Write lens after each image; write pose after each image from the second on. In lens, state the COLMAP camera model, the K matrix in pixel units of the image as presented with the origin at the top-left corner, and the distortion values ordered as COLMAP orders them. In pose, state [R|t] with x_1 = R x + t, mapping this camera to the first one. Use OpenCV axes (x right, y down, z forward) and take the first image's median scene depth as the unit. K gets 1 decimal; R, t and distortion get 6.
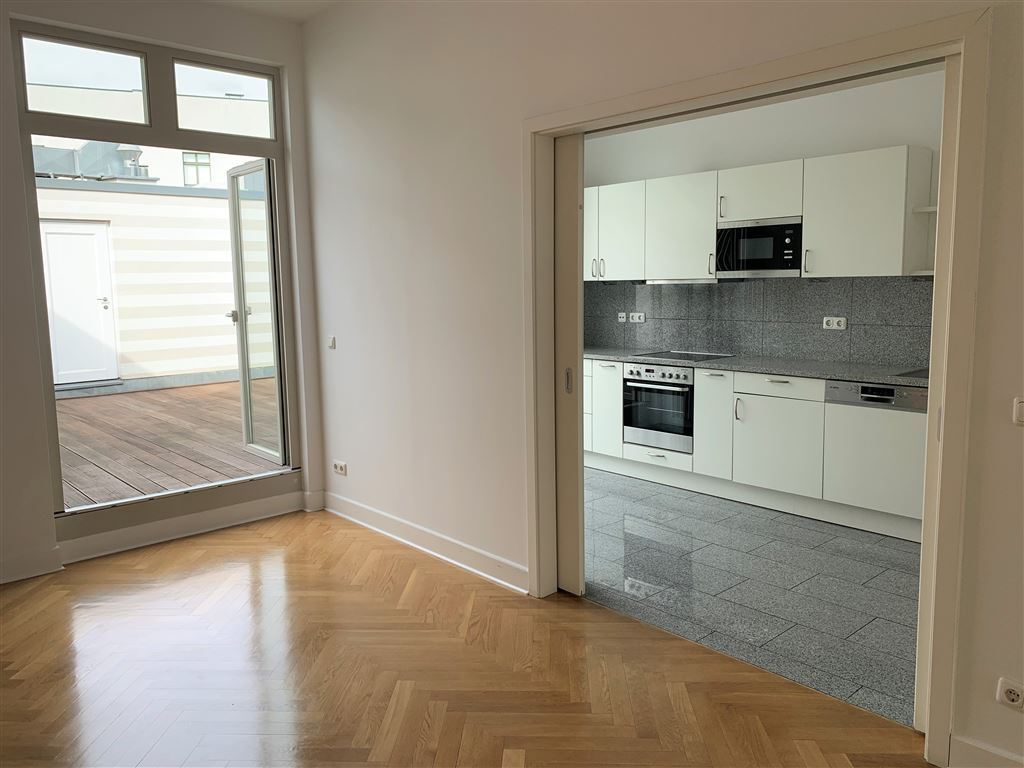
lens RADIAL K [[803.1, 0, 508.3], [0, 803.1, 376.2], [0, 0, 1]] dist [0.014755, -0.009522]
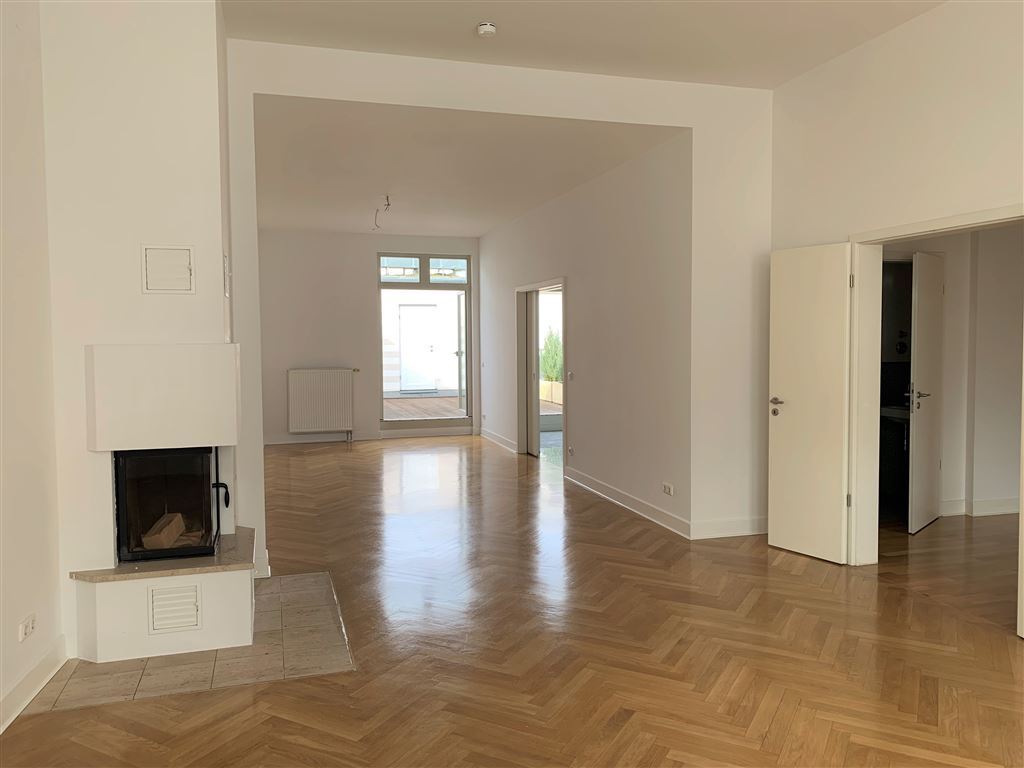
lens RADIAL K [[803.1, 0, 514.3], [0, 803.1, 384.8], [0, 0, 1]] dist [0.014755, -0.009522]
pose [[0.907127, 0.036827, -0.419243, 0.872299], [-0.059620, 0.997363, -0.041392, 0.112595], [0.416613, 0.062543, 0.906930, -1.147165]]
